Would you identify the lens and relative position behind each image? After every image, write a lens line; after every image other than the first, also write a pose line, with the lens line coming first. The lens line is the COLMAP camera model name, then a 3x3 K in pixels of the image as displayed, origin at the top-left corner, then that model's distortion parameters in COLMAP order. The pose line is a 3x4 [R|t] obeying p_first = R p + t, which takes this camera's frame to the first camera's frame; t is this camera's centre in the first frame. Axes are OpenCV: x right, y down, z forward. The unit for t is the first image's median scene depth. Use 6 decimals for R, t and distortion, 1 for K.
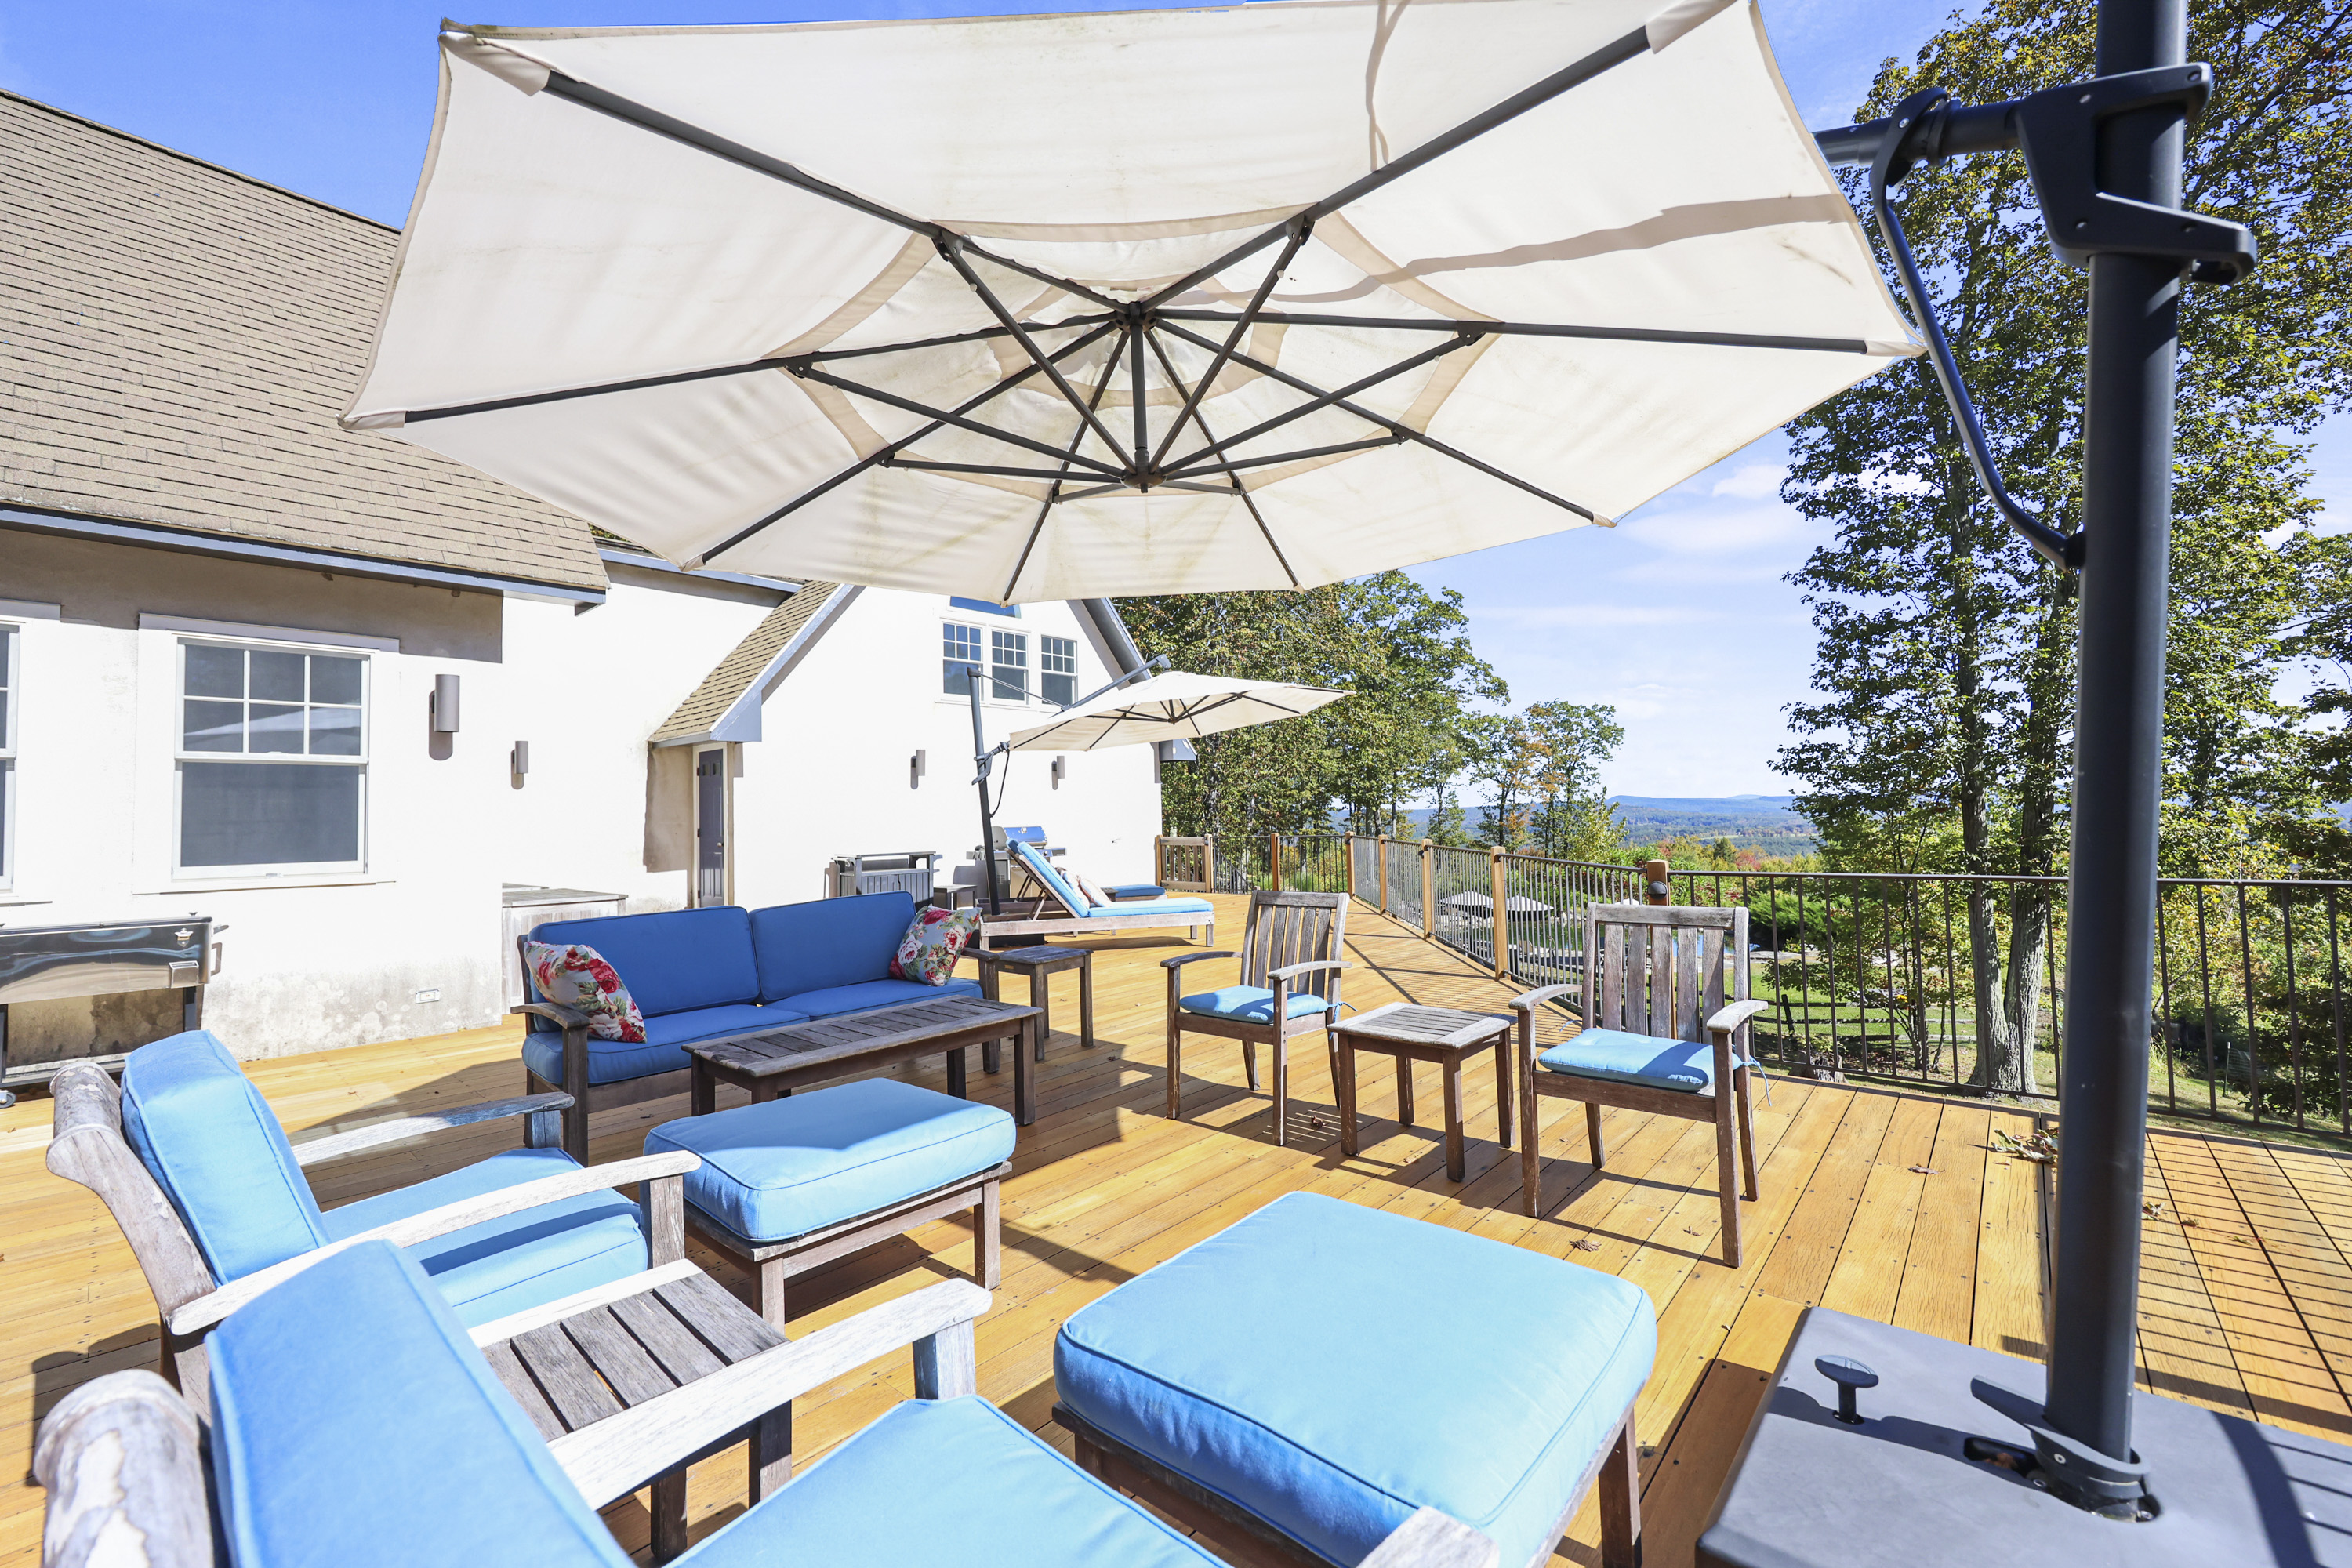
lens RADIAL K [[958.3, 0, 1168.5], [0, 958.3, 797.2], [0, 0, 1]] dist [0.008270, 0.000039]
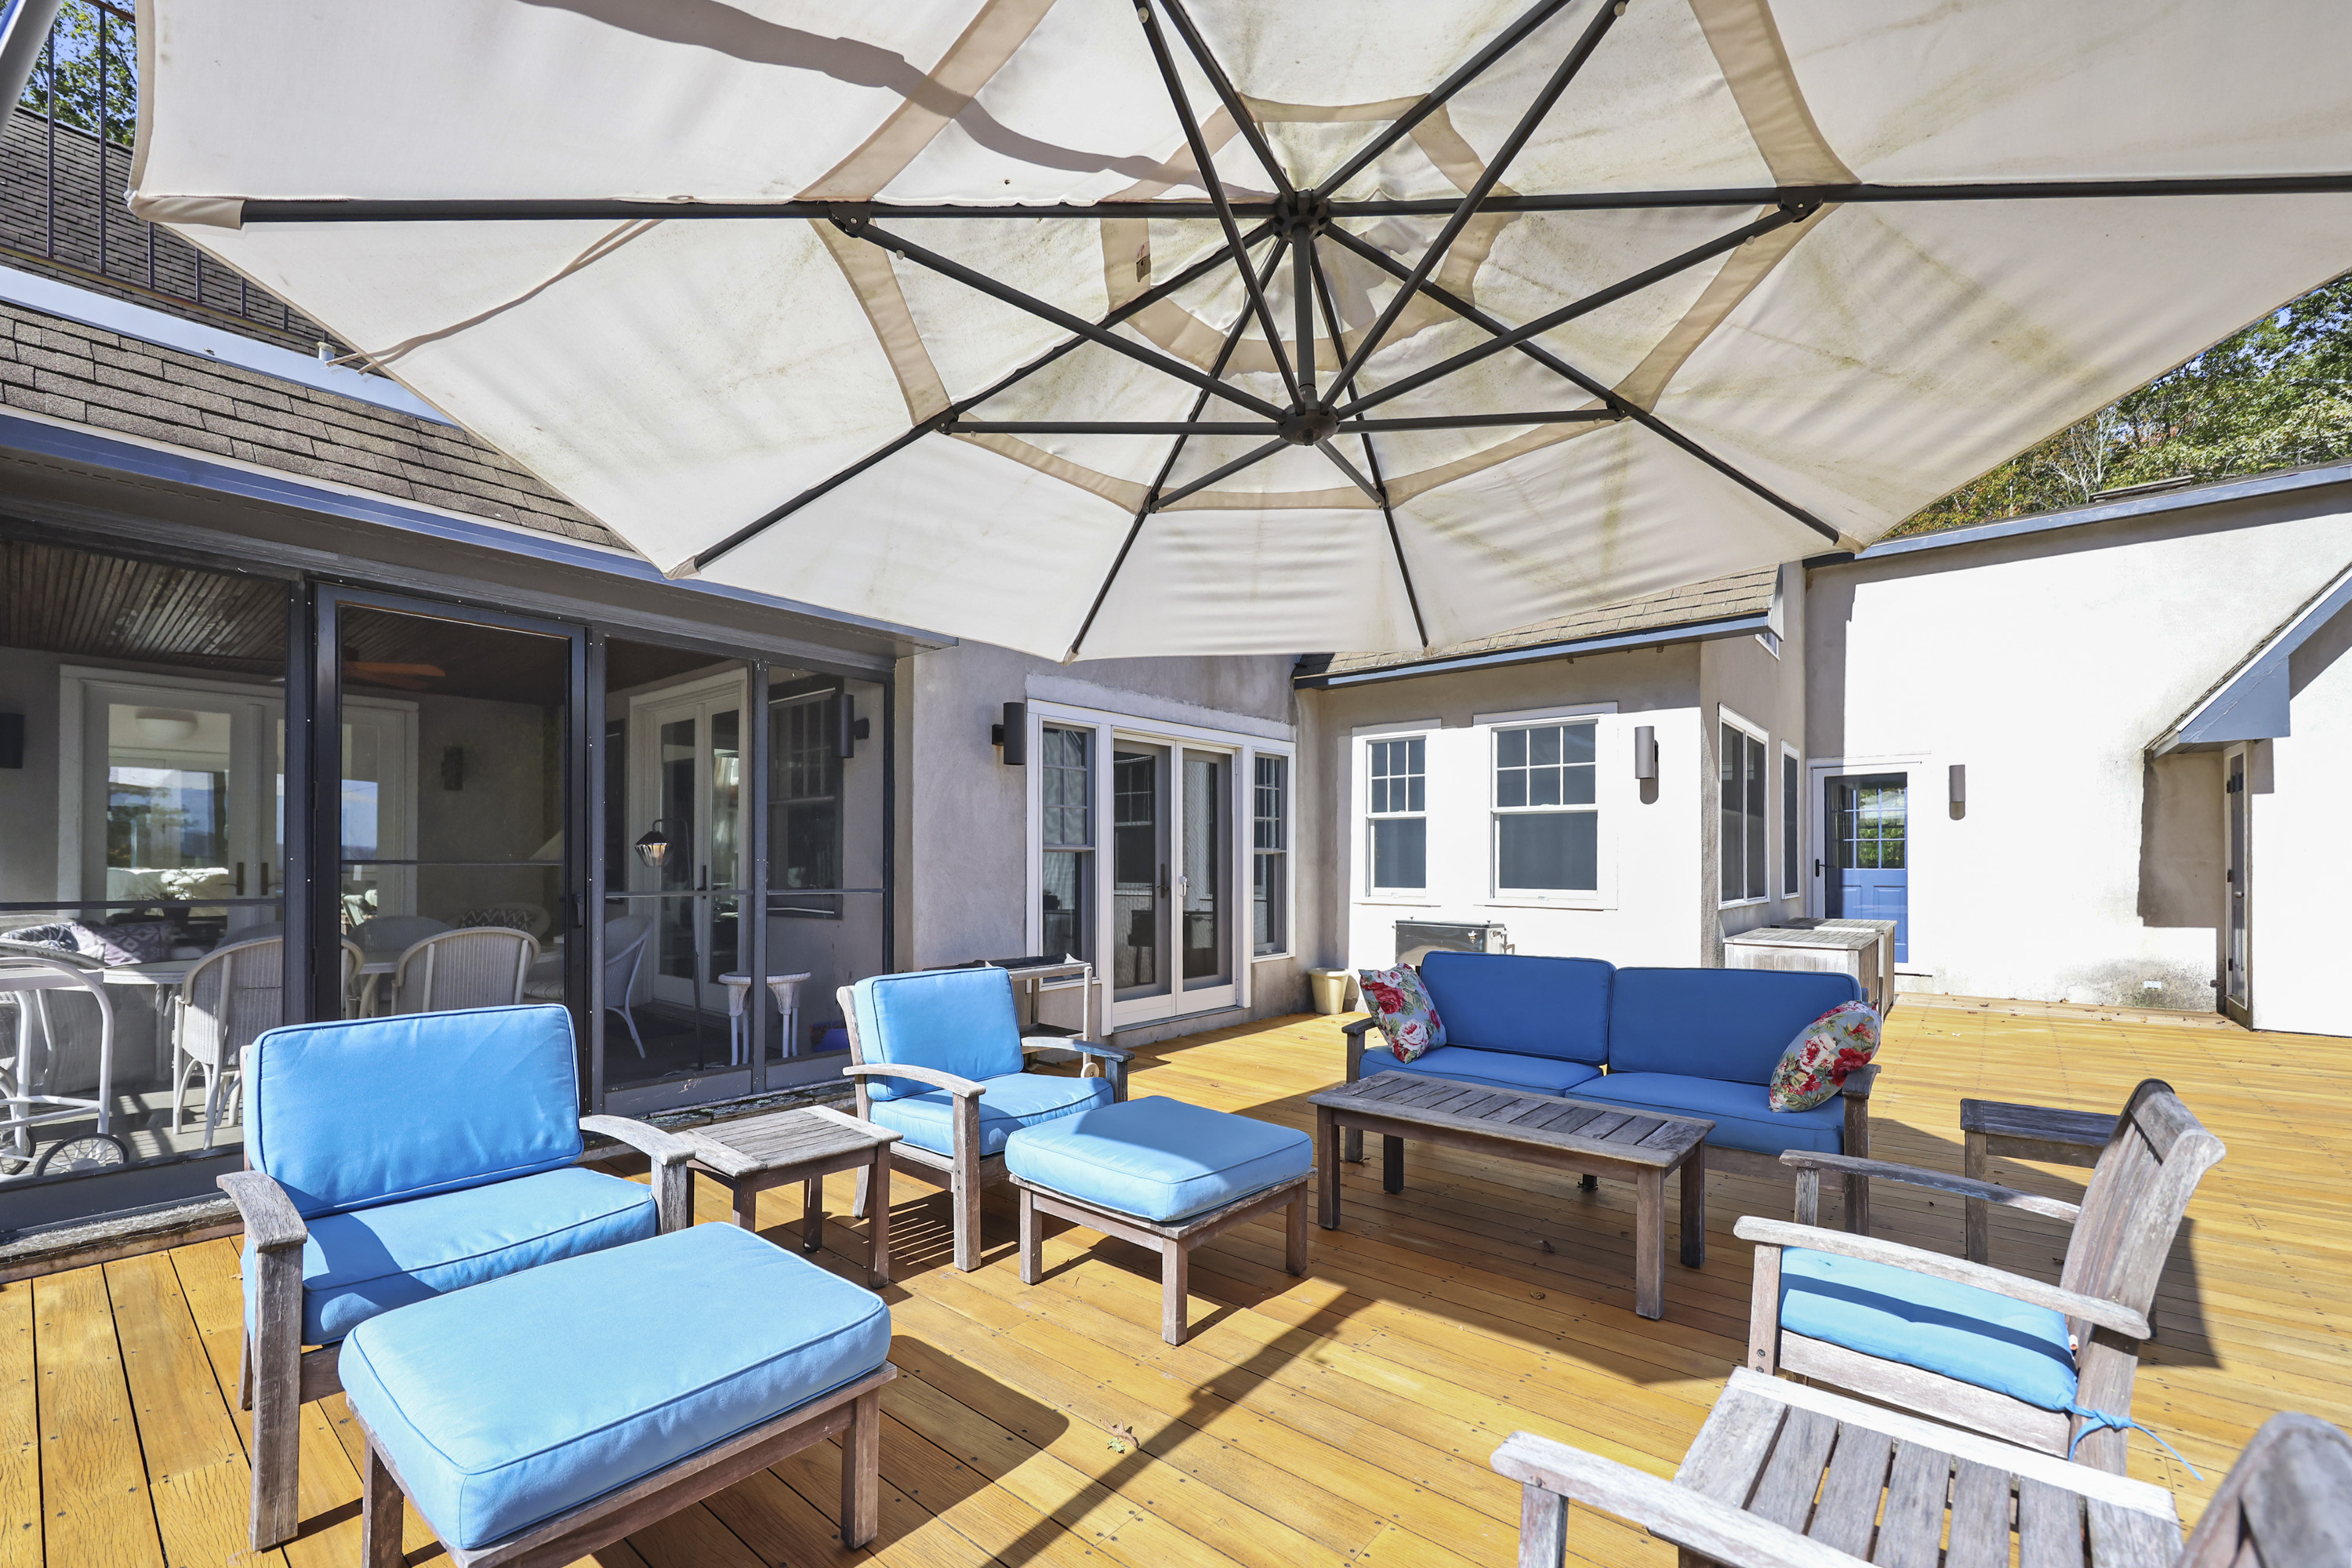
lens RADIAL K [[983.3, 0, 1186.8], [0, 983.3, 856.3], [0, 0, 1]] dist [0.001493, 0.000069]
pose [[0.026208, 0.019215, -0.999472, 0.429495], [0.020601, 0.999593, 0.019758, -0.012734], [0.999444, -0.021108, 0.025801, 0.505891]]
